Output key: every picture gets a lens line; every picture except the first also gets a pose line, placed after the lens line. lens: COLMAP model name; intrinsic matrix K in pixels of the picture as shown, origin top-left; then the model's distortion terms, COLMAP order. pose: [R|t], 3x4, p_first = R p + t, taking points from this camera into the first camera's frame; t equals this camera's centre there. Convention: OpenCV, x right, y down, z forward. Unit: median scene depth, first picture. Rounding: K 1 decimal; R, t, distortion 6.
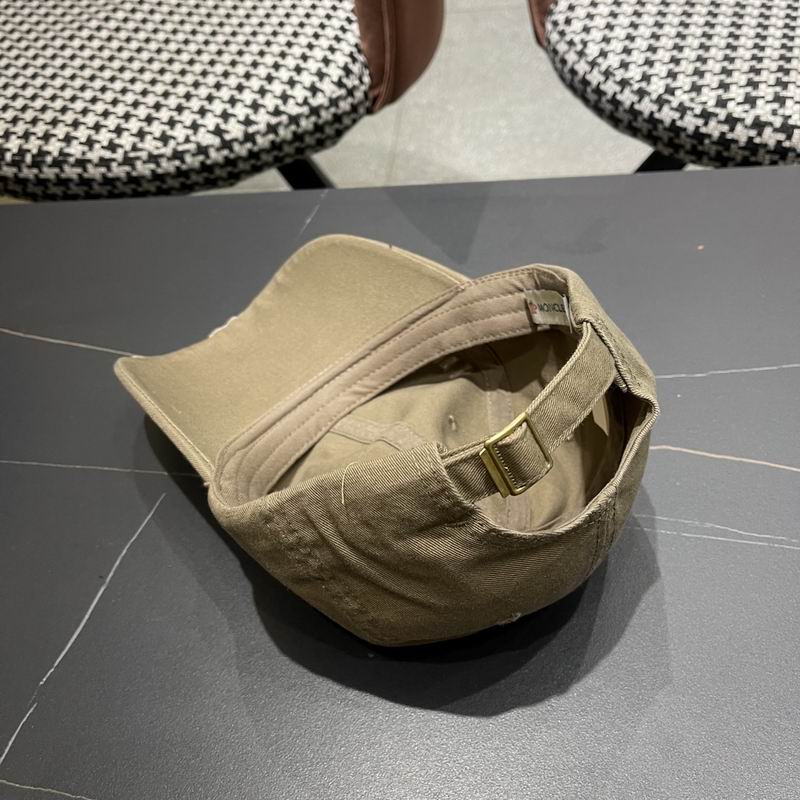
lens RADIAL K [[851.8, 0, 402.6], [0, 851.8, 418.0], [0, 0, 1]] dist [0.018158, 0.000000]
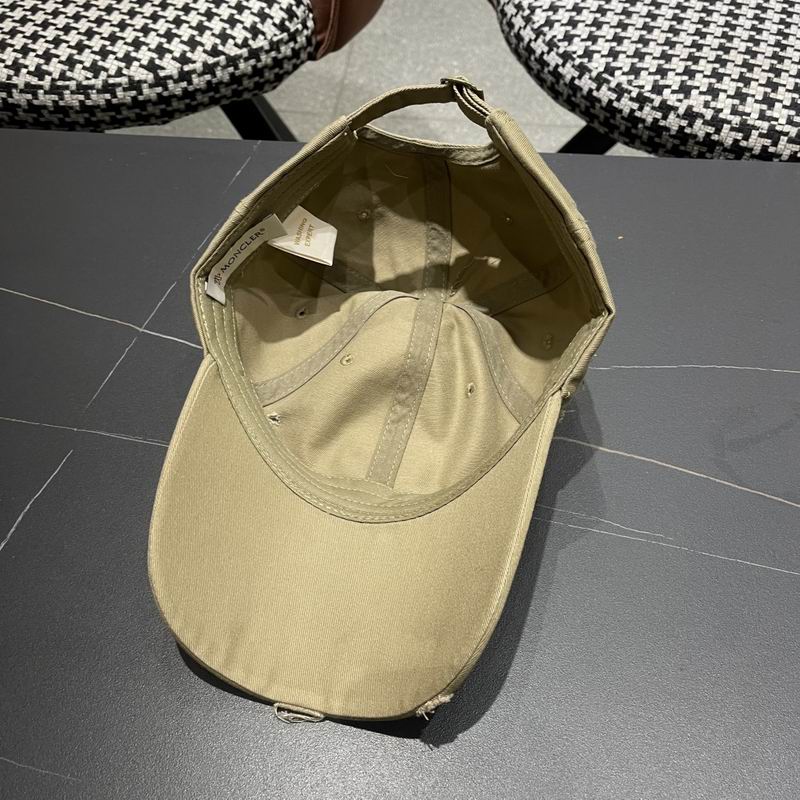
lens RADIAL K [[851.8, 0, 395.8], [0, 851.8, 406.8], [0, 0, 1]] dist [0.018158, 0.000000]
pose [[0.995565, 0.066632, 0.066418, 0.020632], [-0.071560, 0.994628, 0.074801, -0.043705], [-0.061077, -0.079222, 0.994984, -0.014275]]
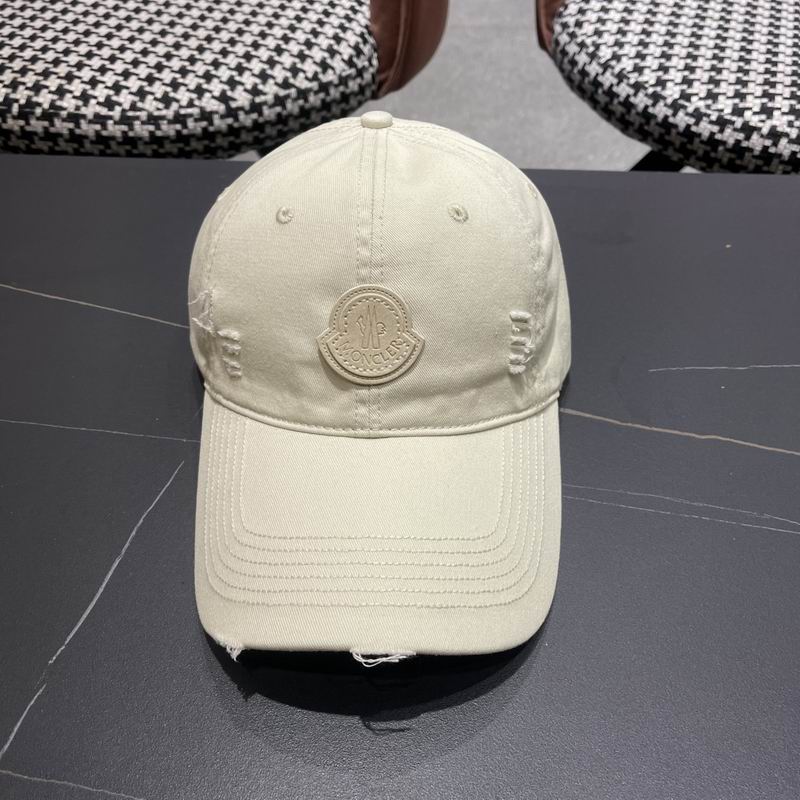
lens RADIAL K [[851.8, 0, 398.2], [0, 851.8, 401.7], [0, 0, 1]] dist [0.018158, 0.000000]
pose [[0.993793, 0.055207, 0.096575, -0.095233], [-0.051073, 0.997691, -0.044769, 0.036113], [-0.098823, 0.039559, 0.994318, 0.043427]]
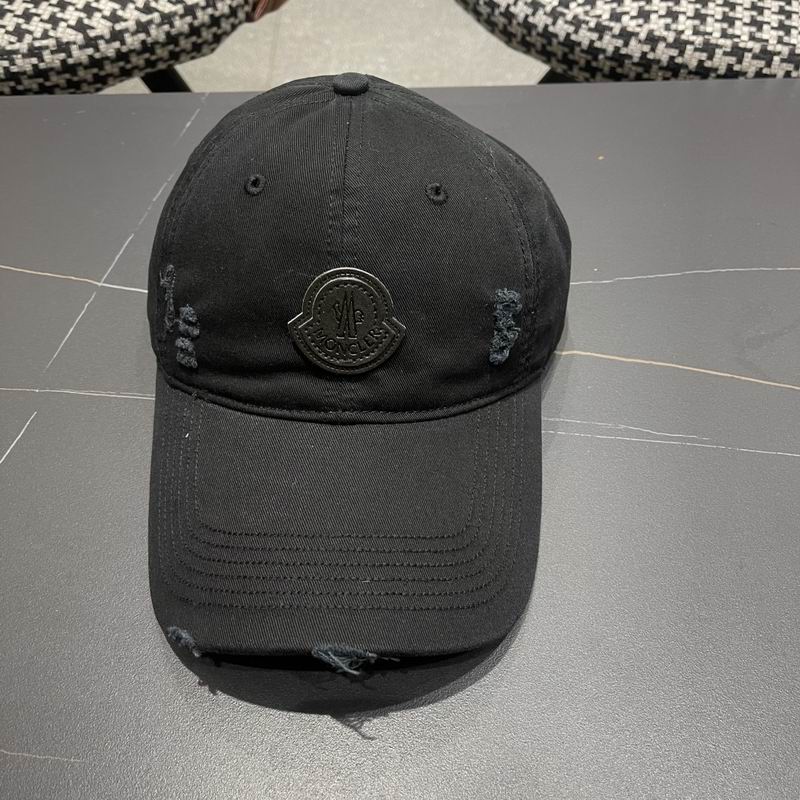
lens RADIAL K [[851.8, 0, 404.1], [0, 851.8, 414.1], [0, 0, 1]] dist [0.018158, 0.000000]
pose [[0.988969, -0.021048, 0.146621, -0.019871], [0.015124, 0.999028, 0.041396, 0.039855], [-0.147349, -0.038722, 0.988326, 0.041428]]
